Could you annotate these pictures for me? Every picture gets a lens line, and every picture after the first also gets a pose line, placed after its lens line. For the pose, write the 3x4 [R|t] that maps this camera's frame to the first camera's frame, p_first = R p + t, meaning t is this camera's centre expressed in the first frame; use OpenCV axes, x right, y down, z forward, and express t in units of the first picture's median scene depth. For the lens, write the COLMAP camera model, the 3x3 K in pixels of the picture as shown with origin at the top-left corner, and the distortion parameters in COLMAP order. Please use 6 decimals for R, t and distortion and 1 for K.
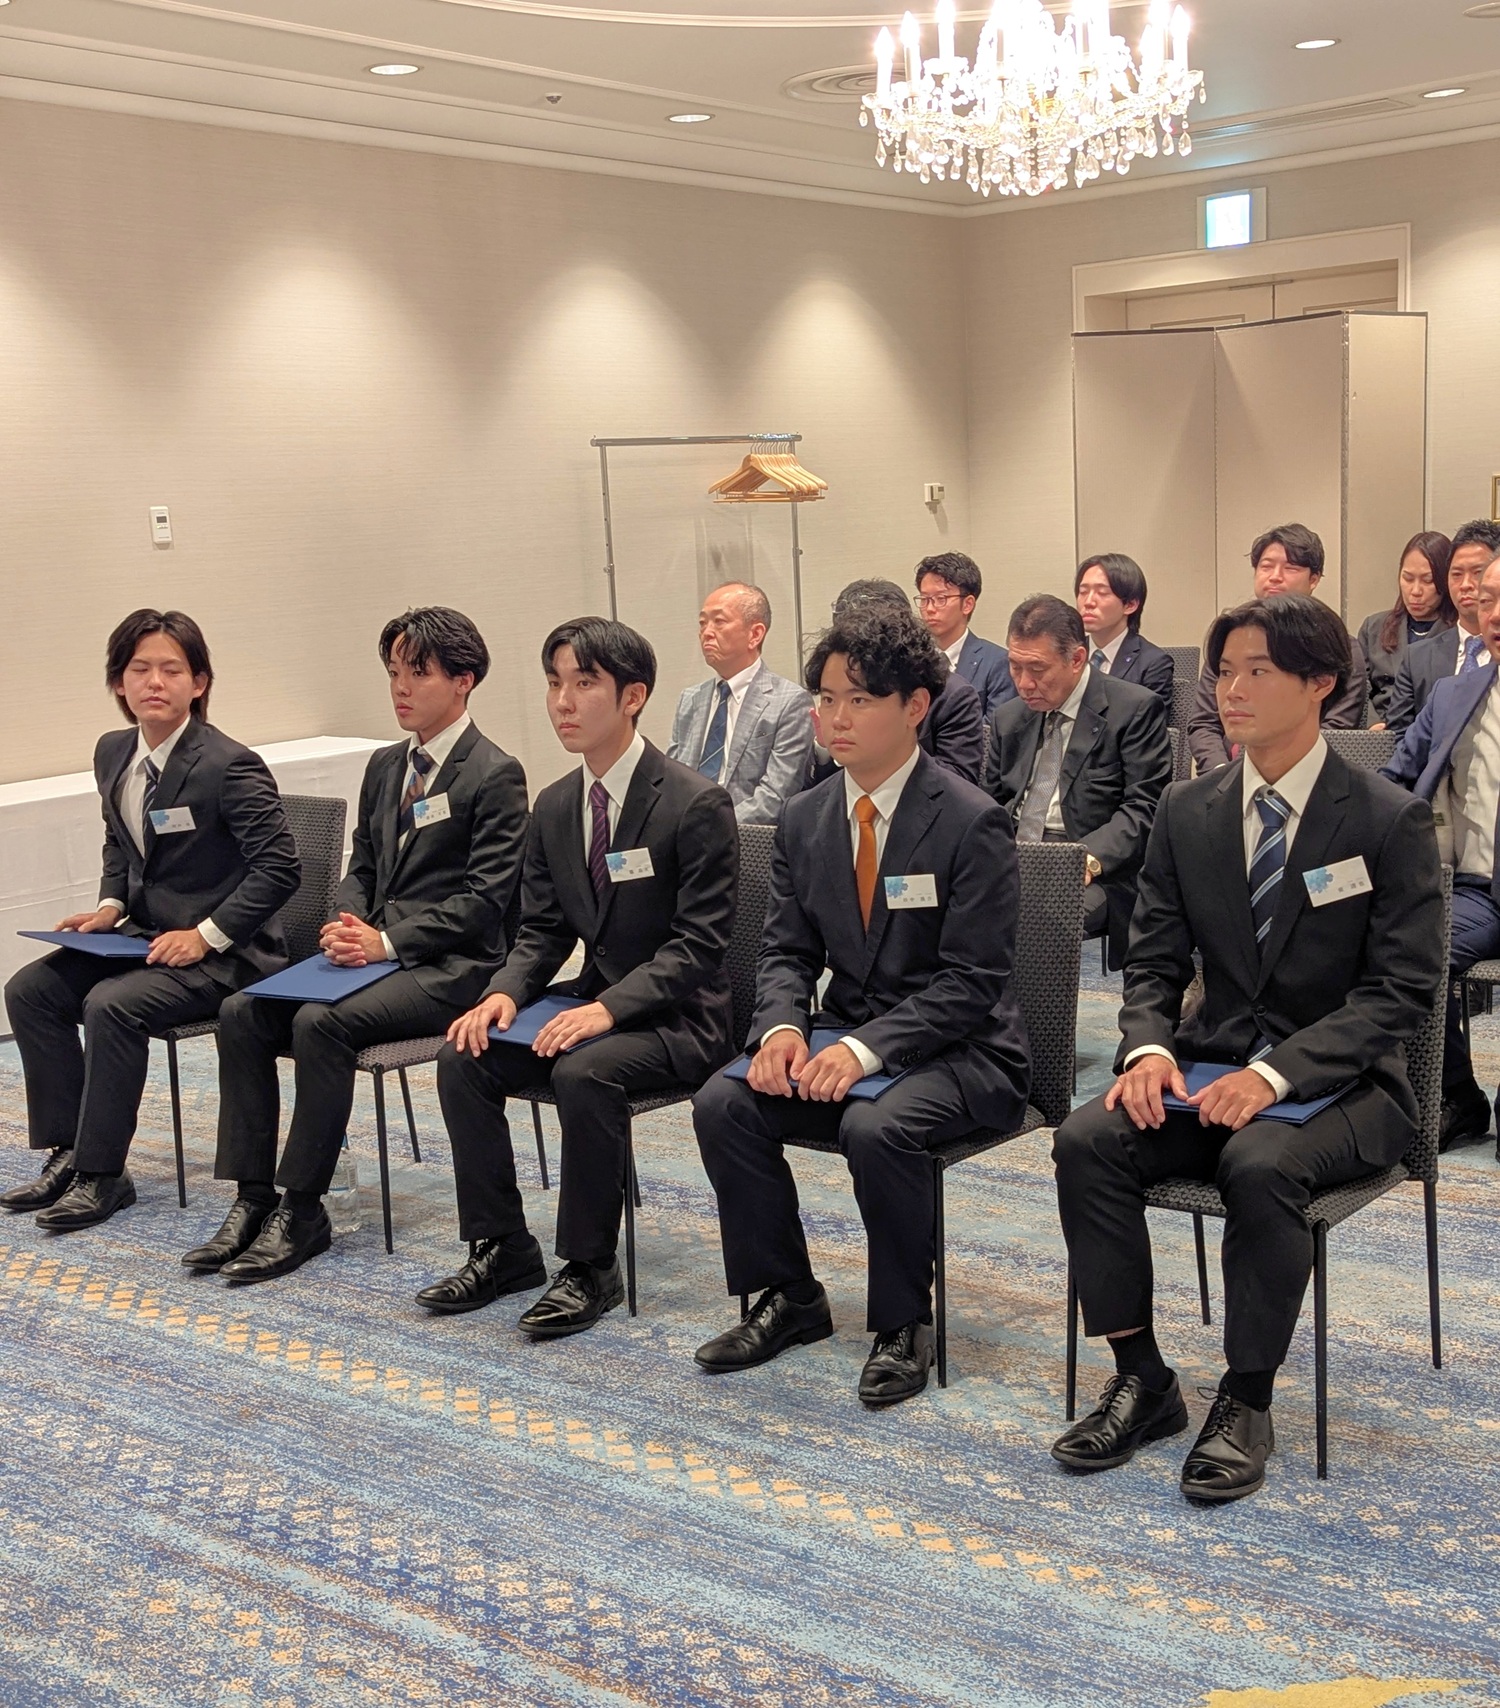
lens RADIAL K [[2288.5, 0, 750.3], [0, 2288.5, 1019.6], [0, 0, 1]] dist [0.053802, -0.034075]
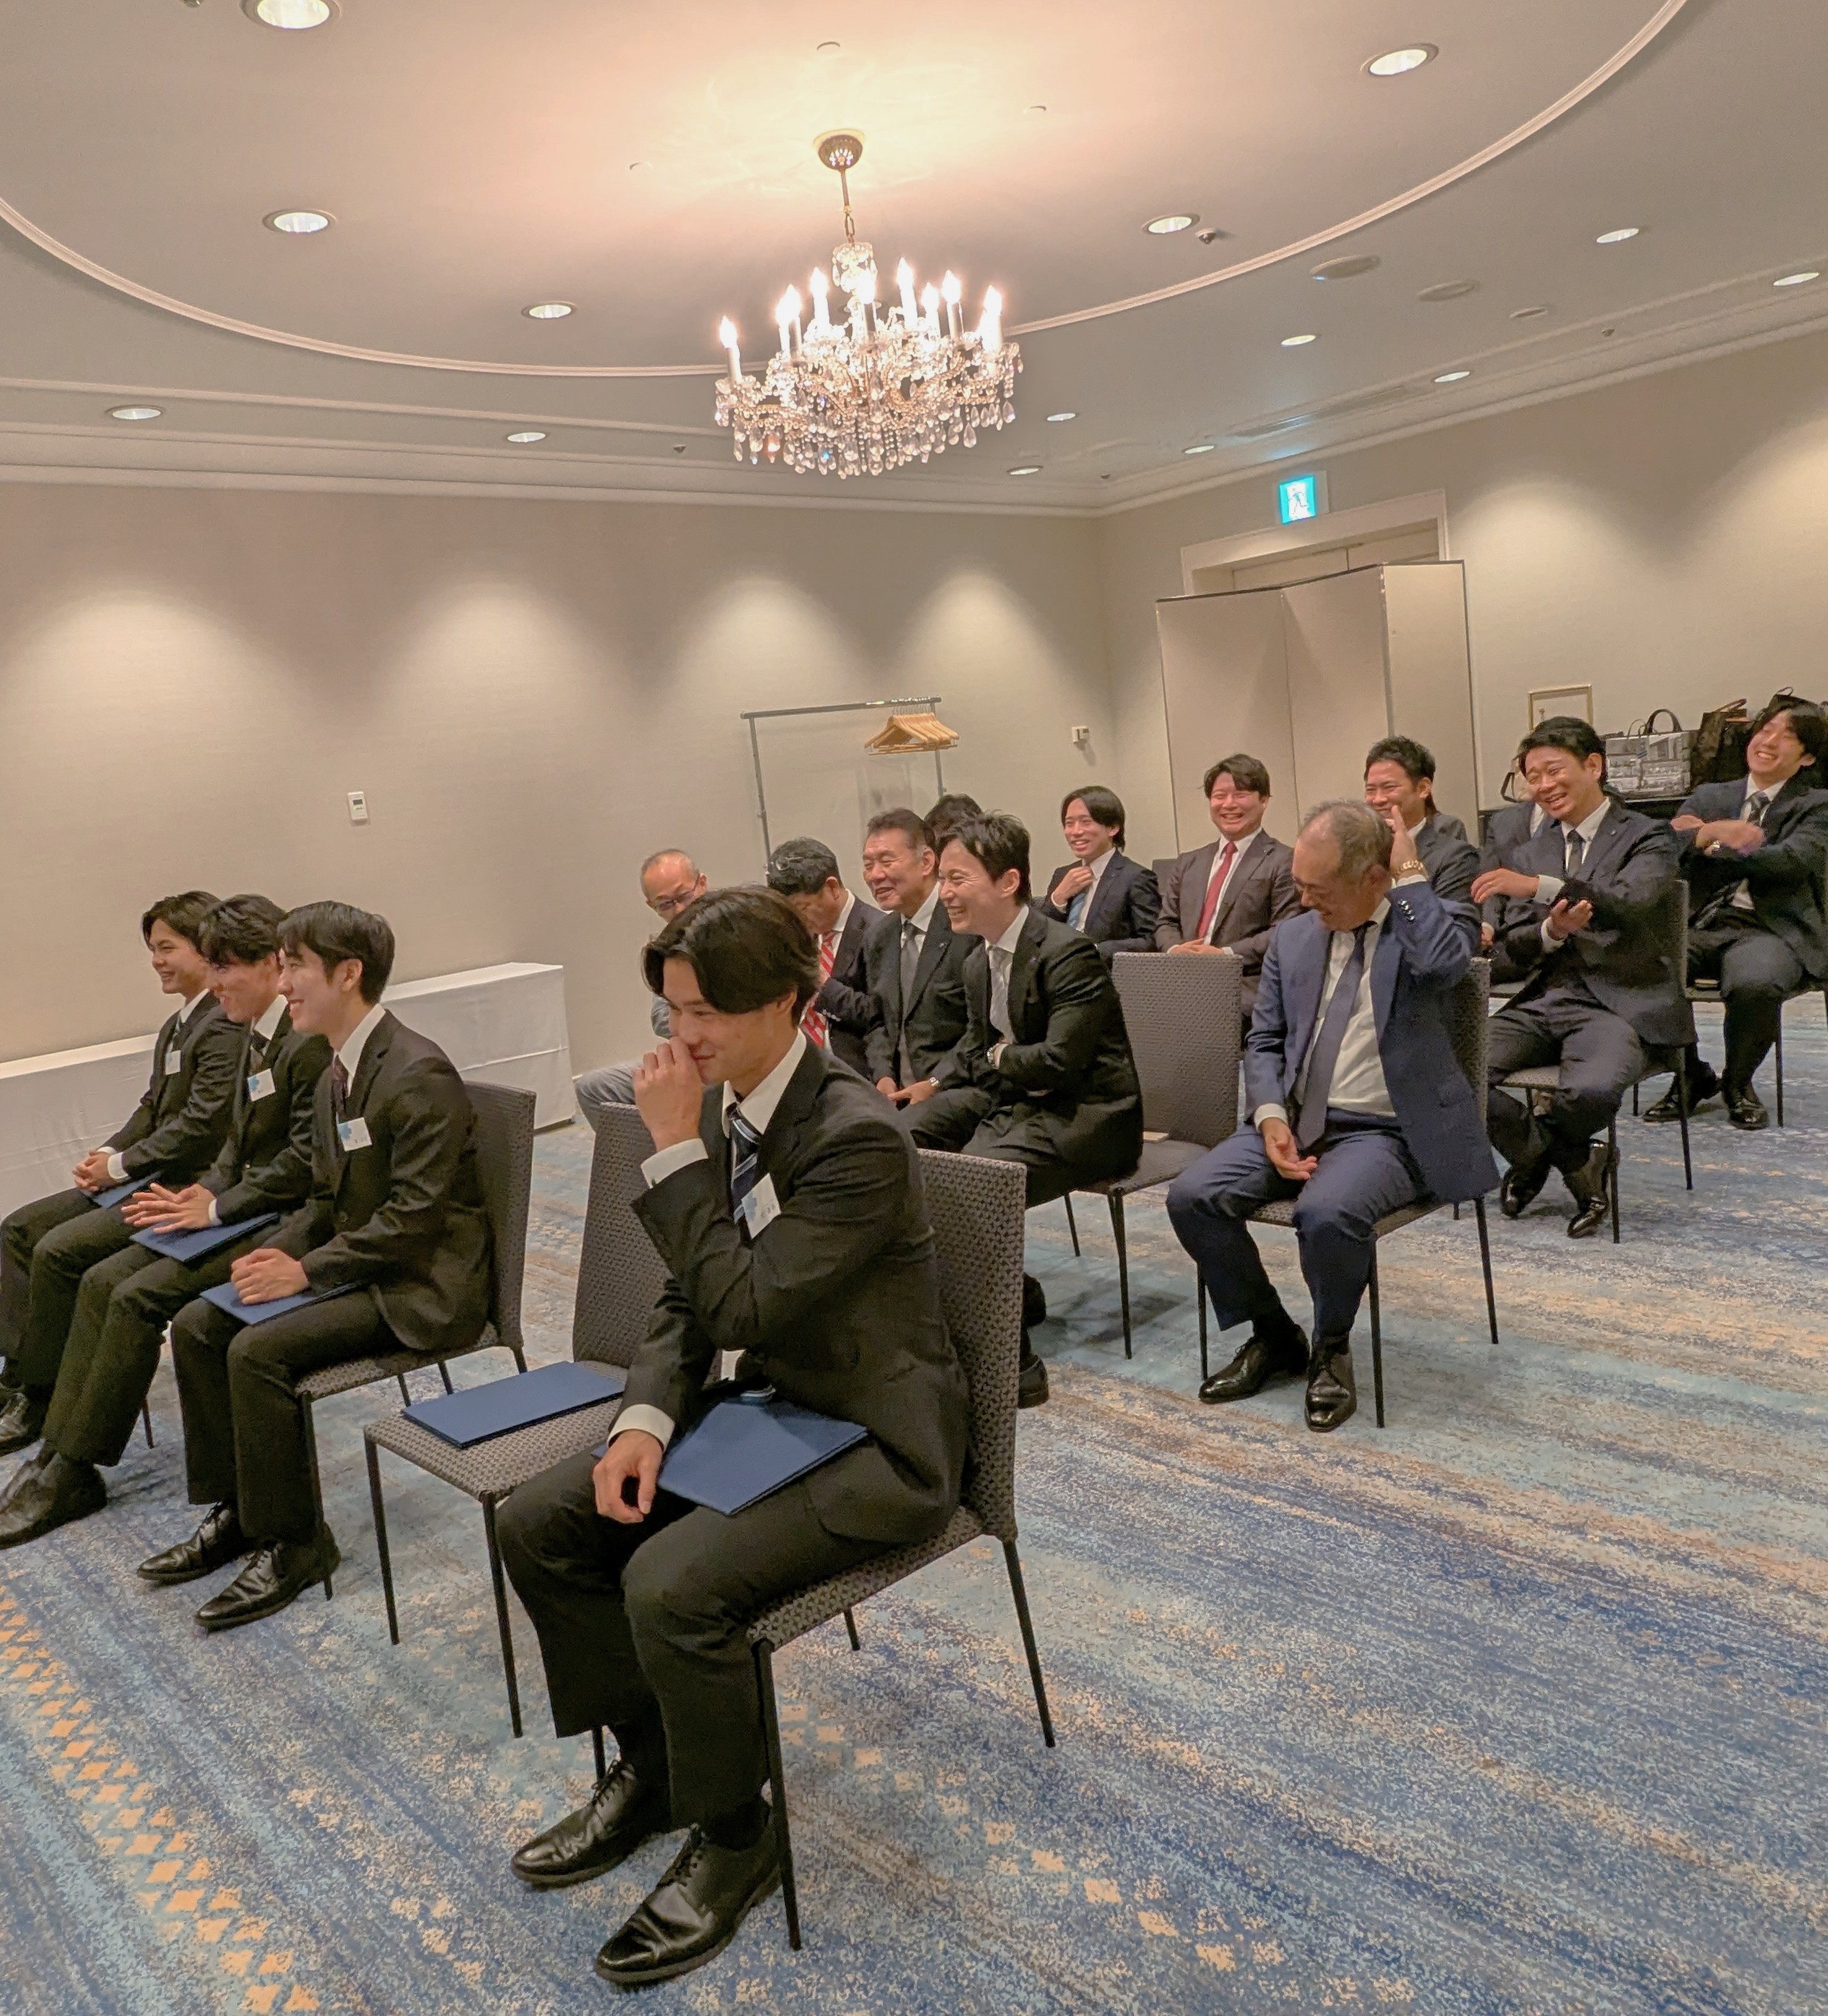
lens RADIAL K [[1568.6, 0, 914.0], [0, 1568.6, 1008.0], [0, 0, 1]] dist [0.006784, 0.004628]
pose [[0.982844, -0.033434, -0.181385, 0.357085], [0.023225, 0.998040, -0.058117, -0.086752], [0.182972, 0.052908, 0.981693, 0.396767]]
